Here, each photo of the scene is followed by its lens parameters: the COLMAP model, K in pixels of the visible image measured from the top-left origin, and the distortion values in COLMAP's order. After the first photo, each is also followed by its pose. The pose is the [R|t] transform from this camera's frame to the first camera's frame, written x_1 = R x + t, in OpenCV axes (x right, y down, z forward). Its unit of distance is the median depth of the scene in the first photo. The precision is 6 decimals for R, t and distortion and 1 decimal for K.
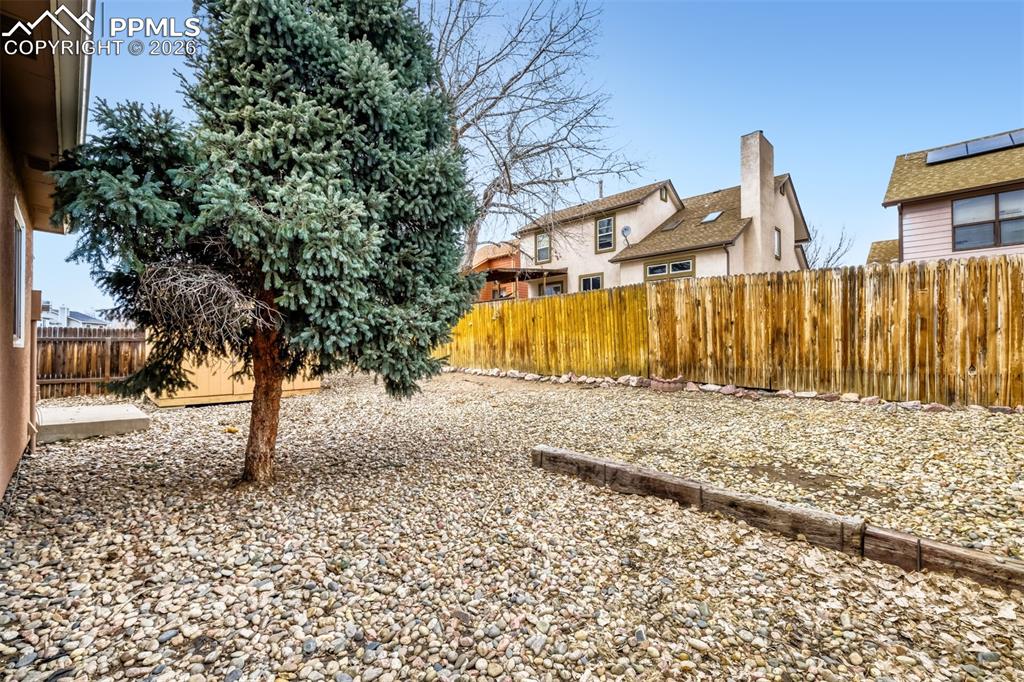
lens RADIAL K [[455.7, 0, 514.5], [0, 455.7, 341.0], [0, 0, 1]] dist [-0.000347, 0.000033]
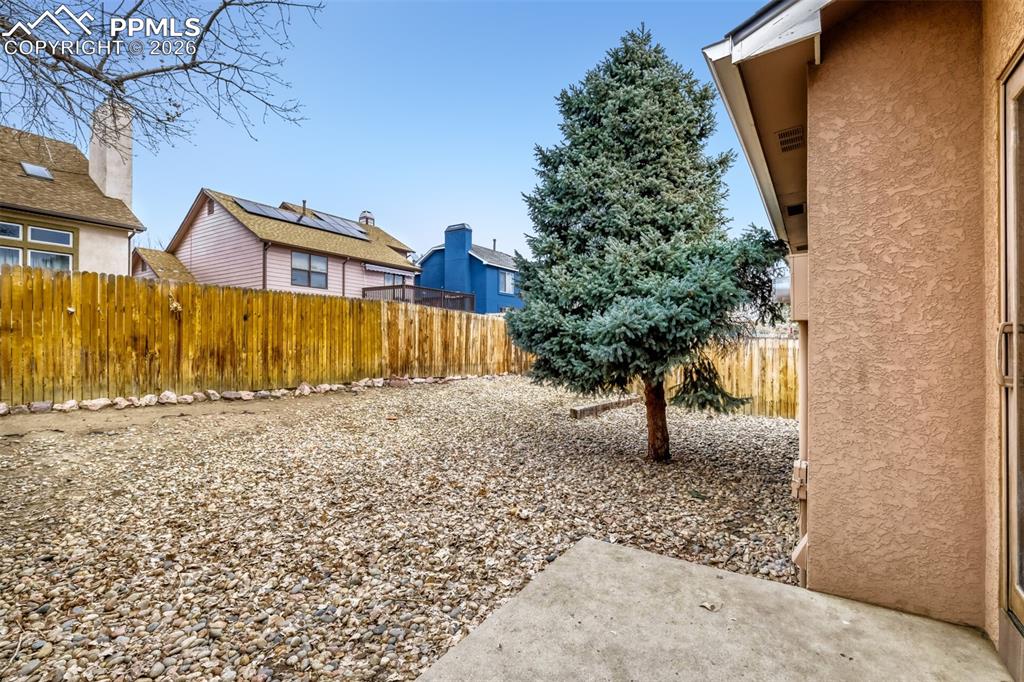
lens RADIAL K [[455.7, 0, 514.5], [0, 455.7, 341.0], [0, 0, 1]] dist [-0.000347, 0.000033]
pose [[-0.204739, 0.012423, 0.978738, -1.000923], [-0.014742, 0.999767, -0.015774, -0.005235], [-0.978705, -0.017658, -0.204509, 0.938798]]
